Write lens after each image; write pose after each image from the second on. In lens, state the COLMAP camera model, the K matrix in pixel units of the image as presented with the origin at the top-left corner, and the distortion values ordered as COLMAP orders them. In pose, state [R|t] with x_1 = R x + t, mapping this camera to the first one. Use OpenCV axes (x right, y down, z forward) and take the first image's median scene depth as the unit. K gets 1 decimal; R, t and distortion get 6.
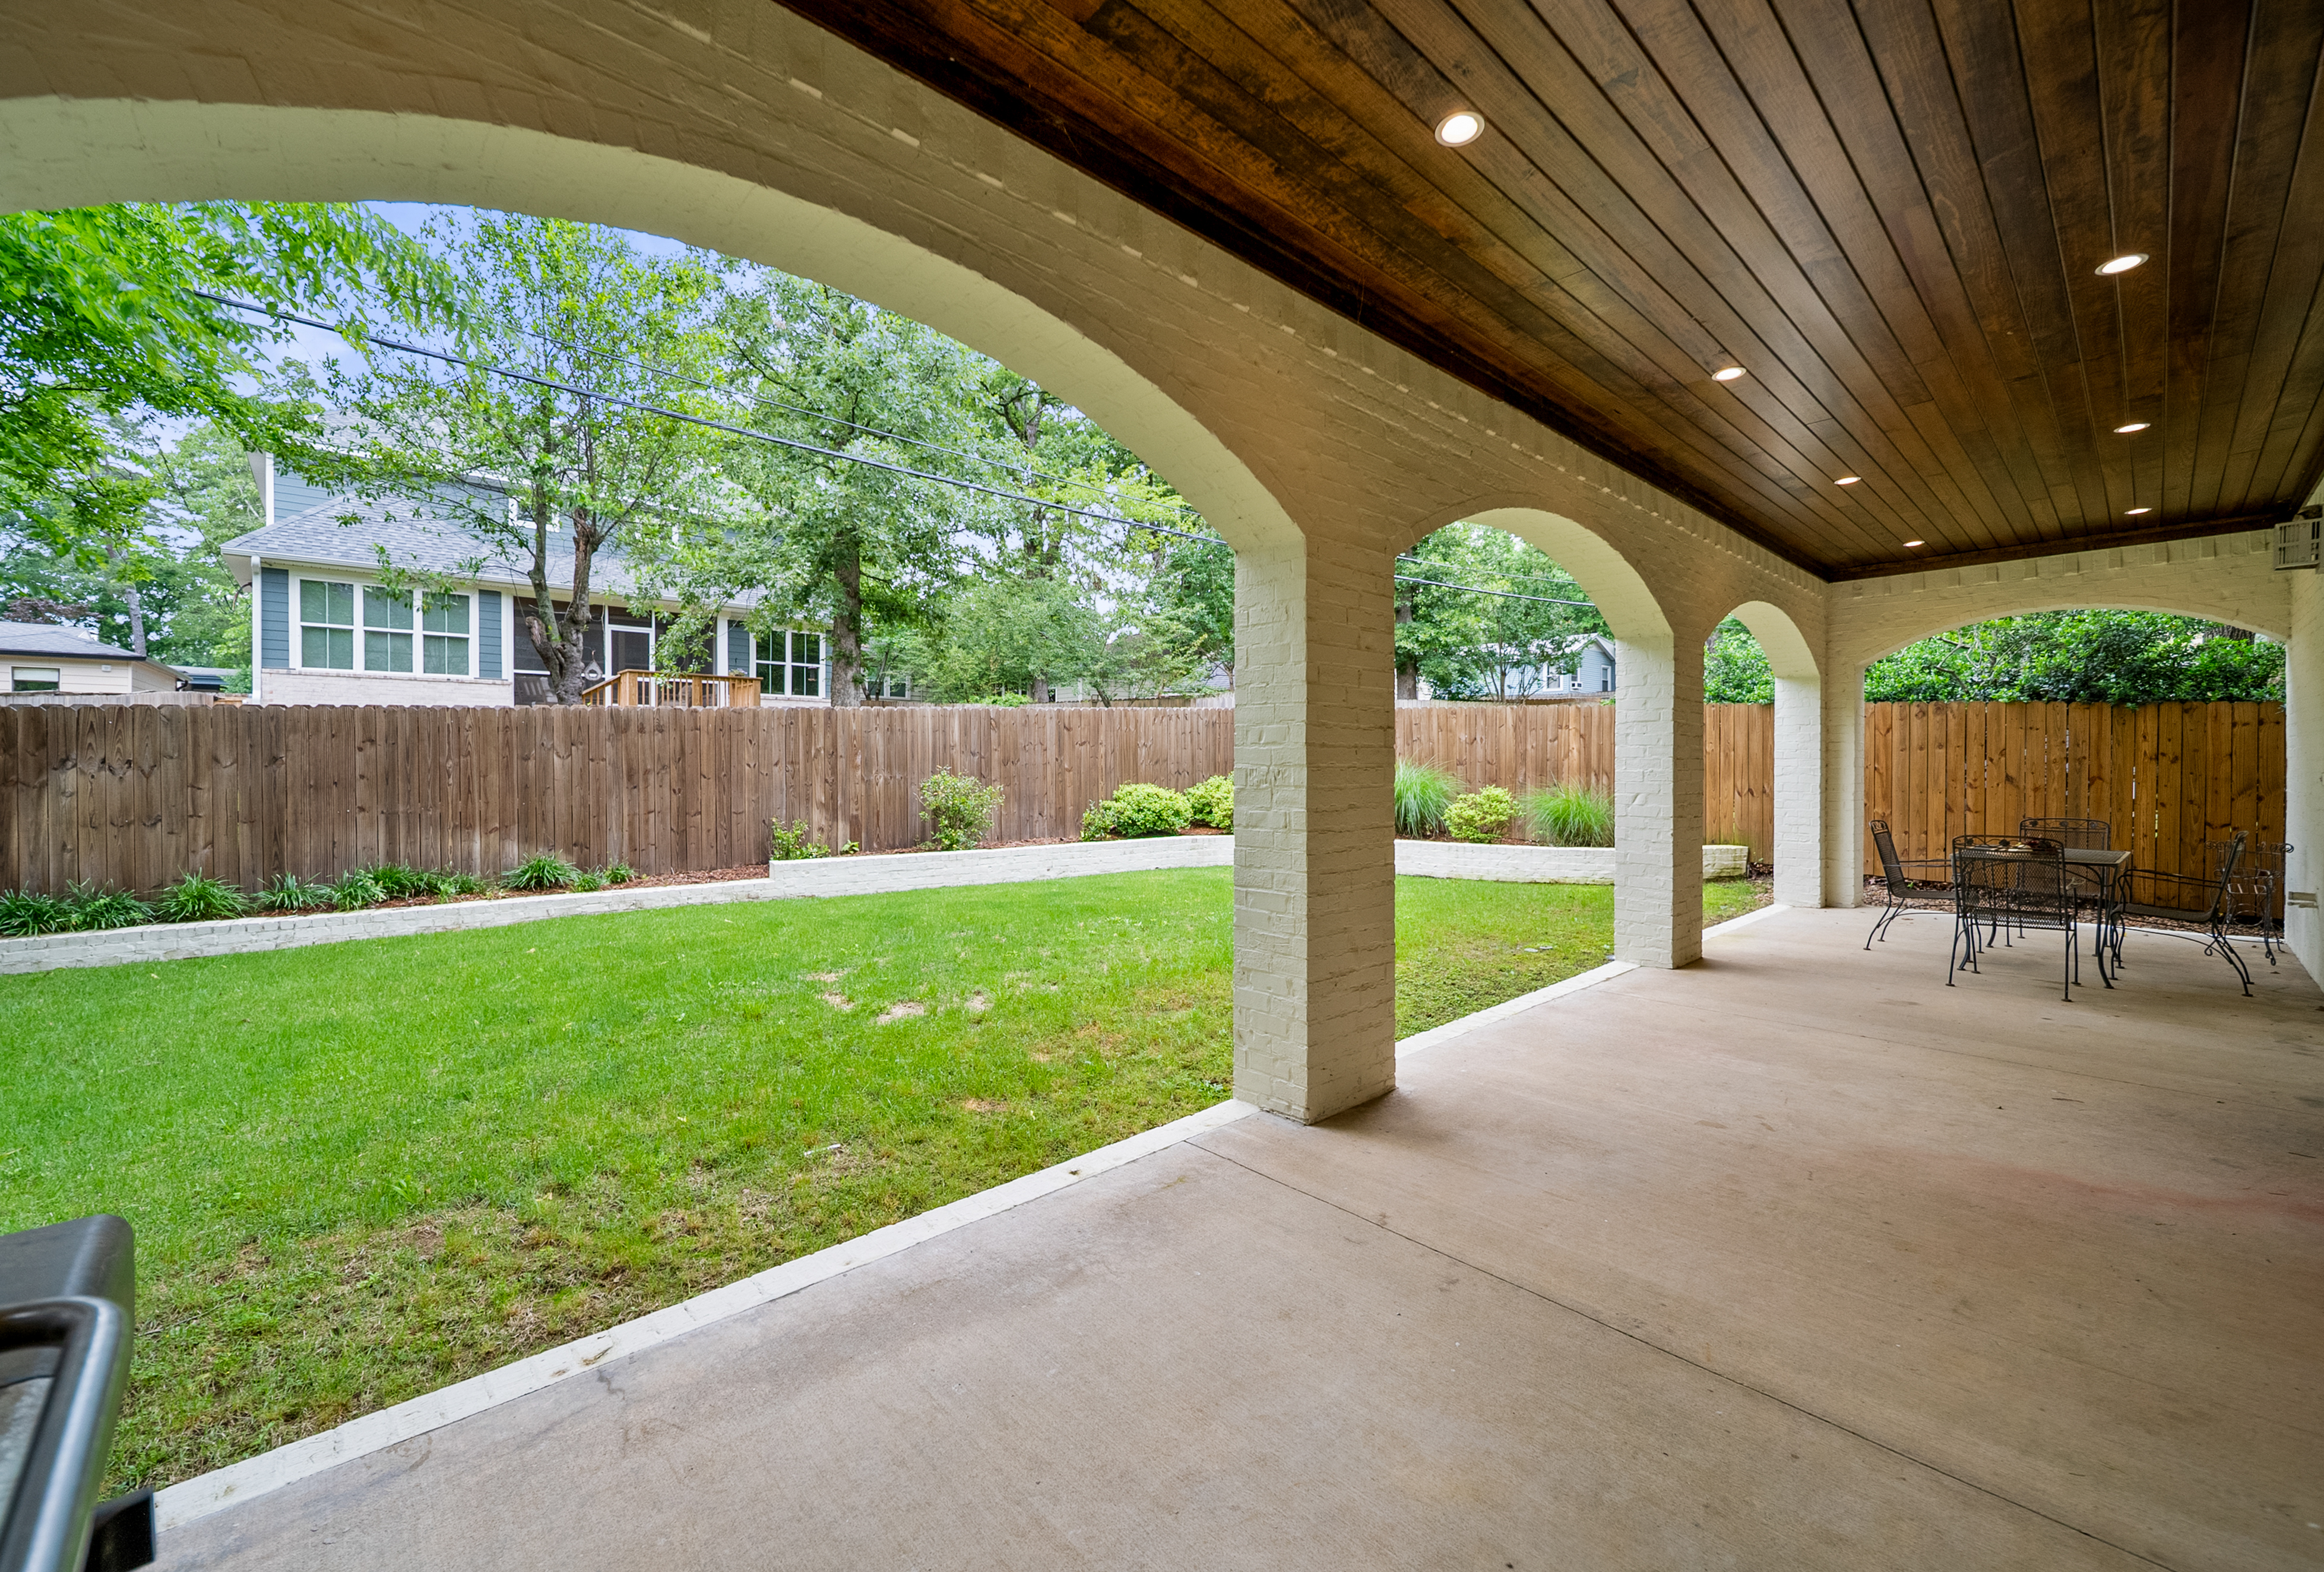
lens RADIAL K [[941.0, 0, 1162.0], [0, 941.0, 786.0], [0, 0, 1]] dist [-0.000436, -0.000147]
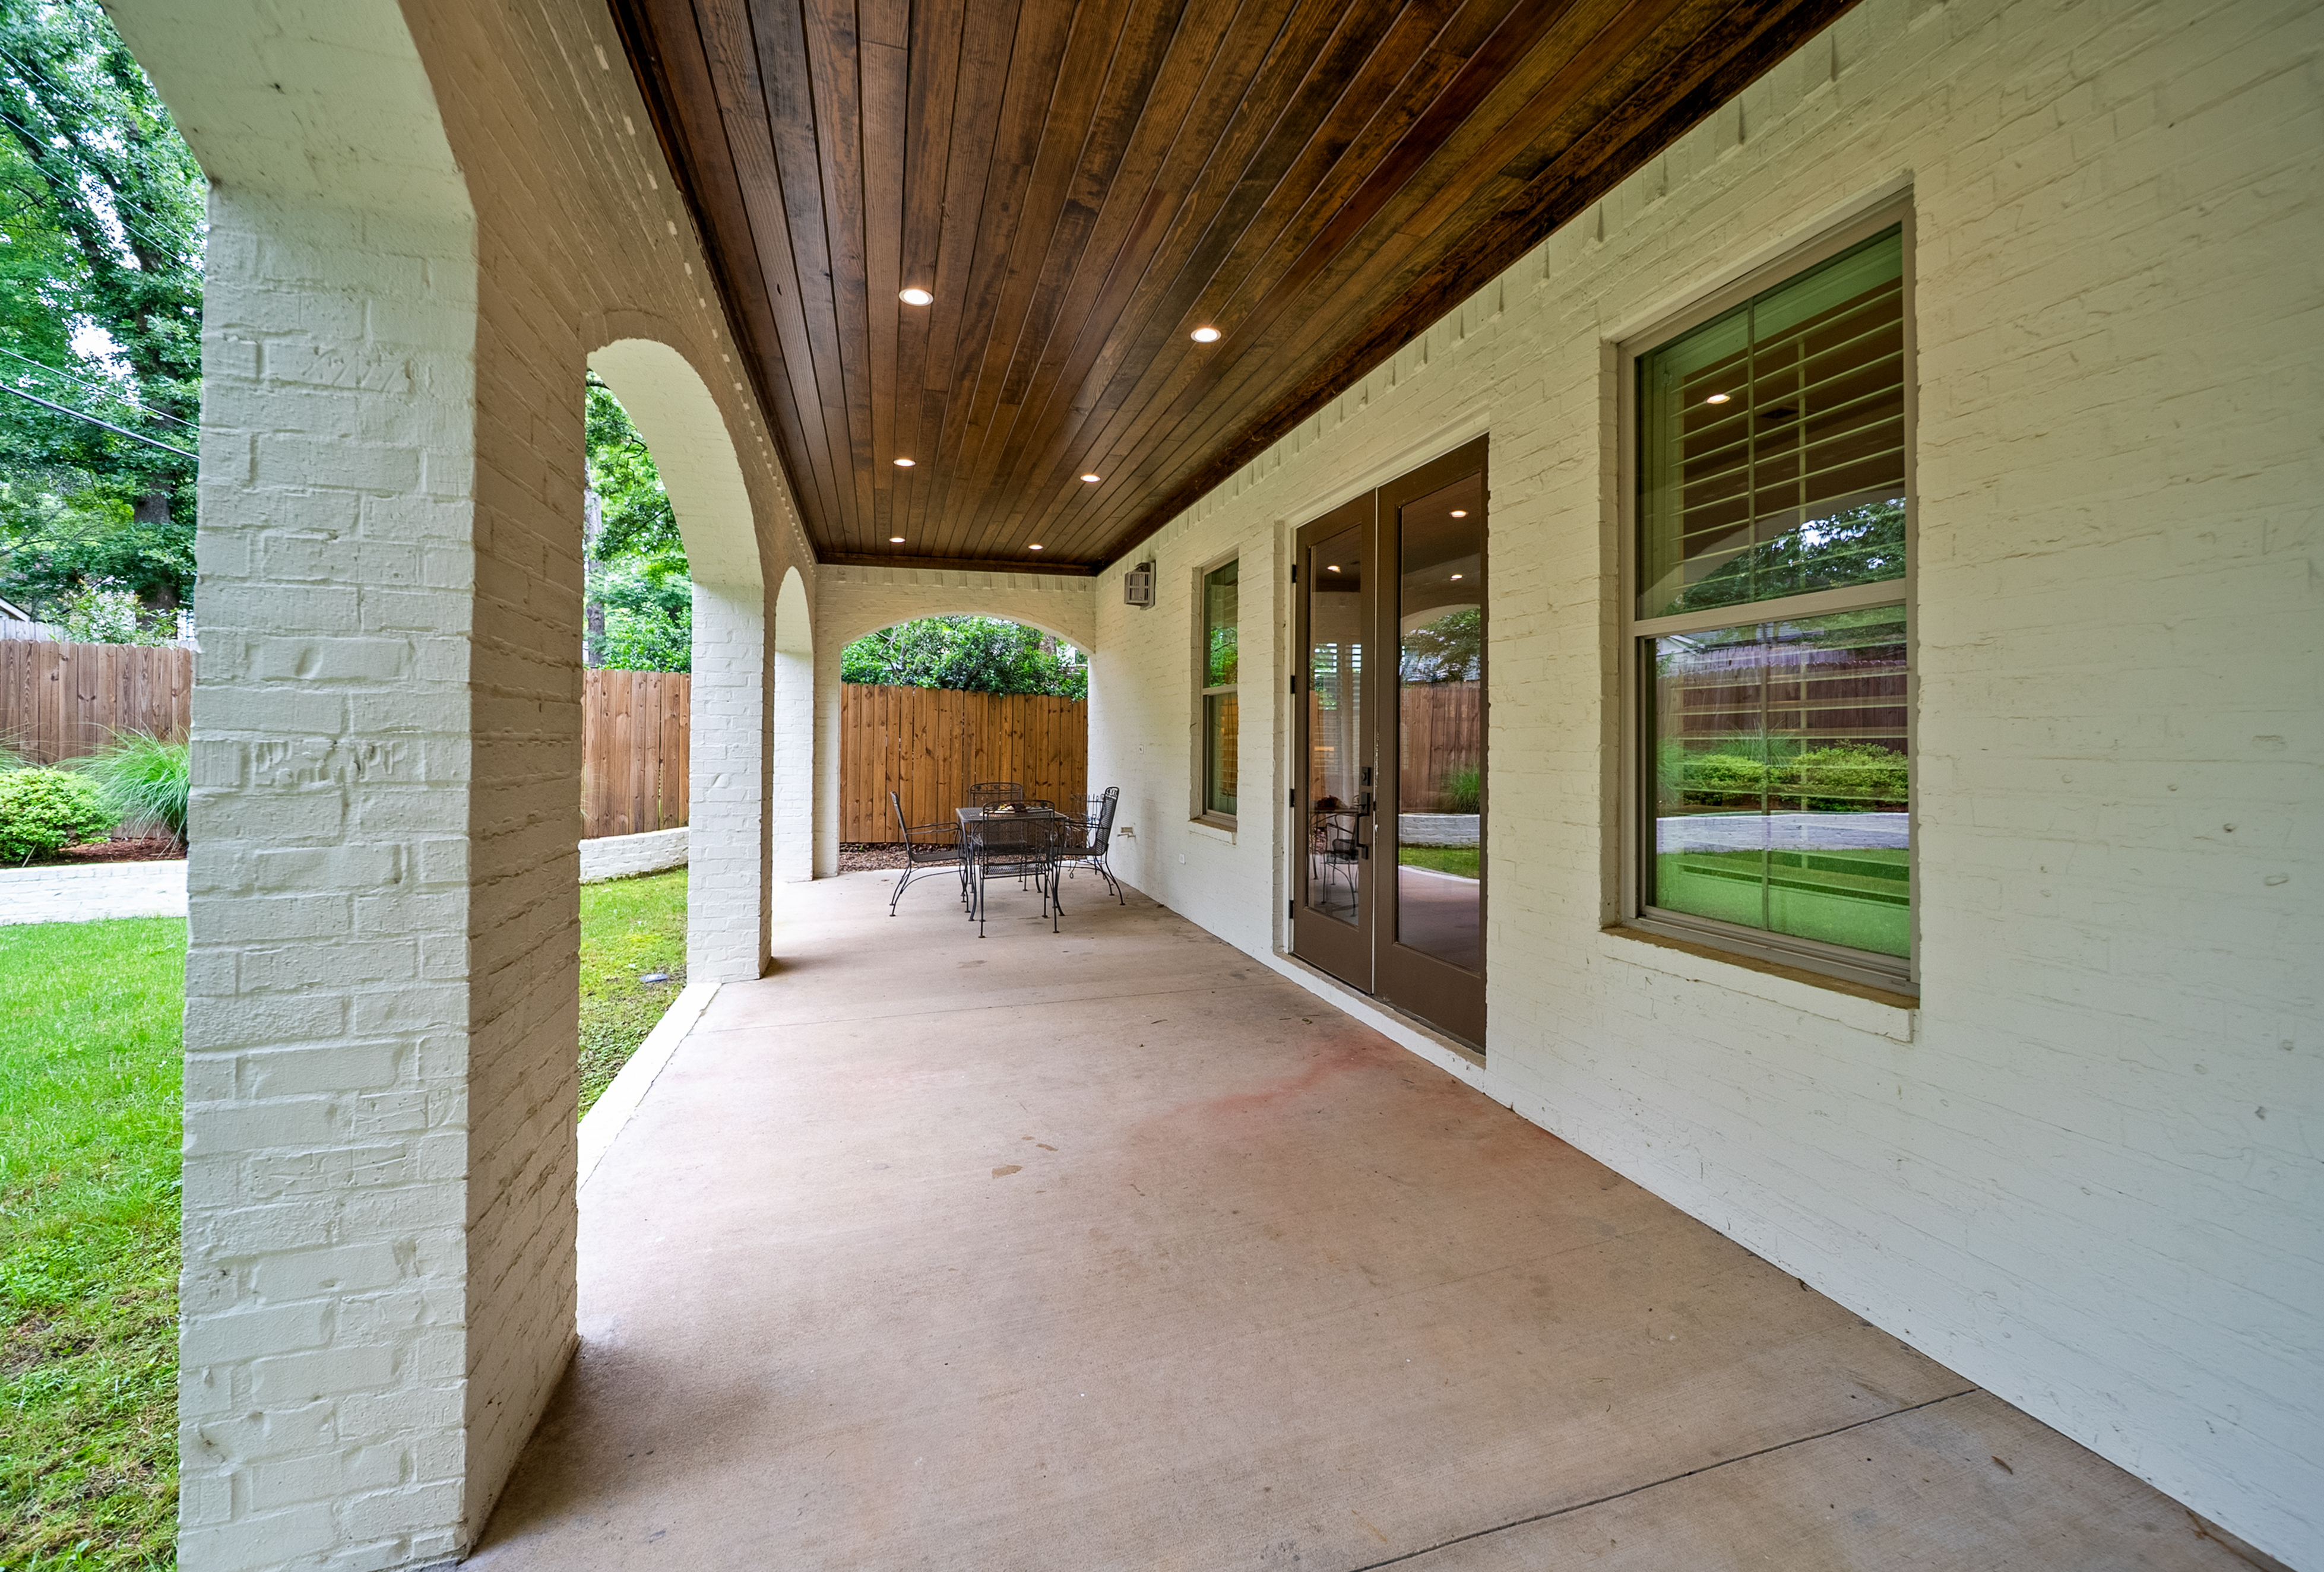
lens RADIAL K [[927.0, 0, 1165.3], [0, 927.0, 730.0], [0, 0, 1]] dist [-0.000838, -0.000187]
pose [[0.429877, 0.010286, 0.902829, -0.092874], [0.021227, 0.999544, -0.021494, -0.007584], [-0.902638, 0.028404, 0.429462, 0.490695]]
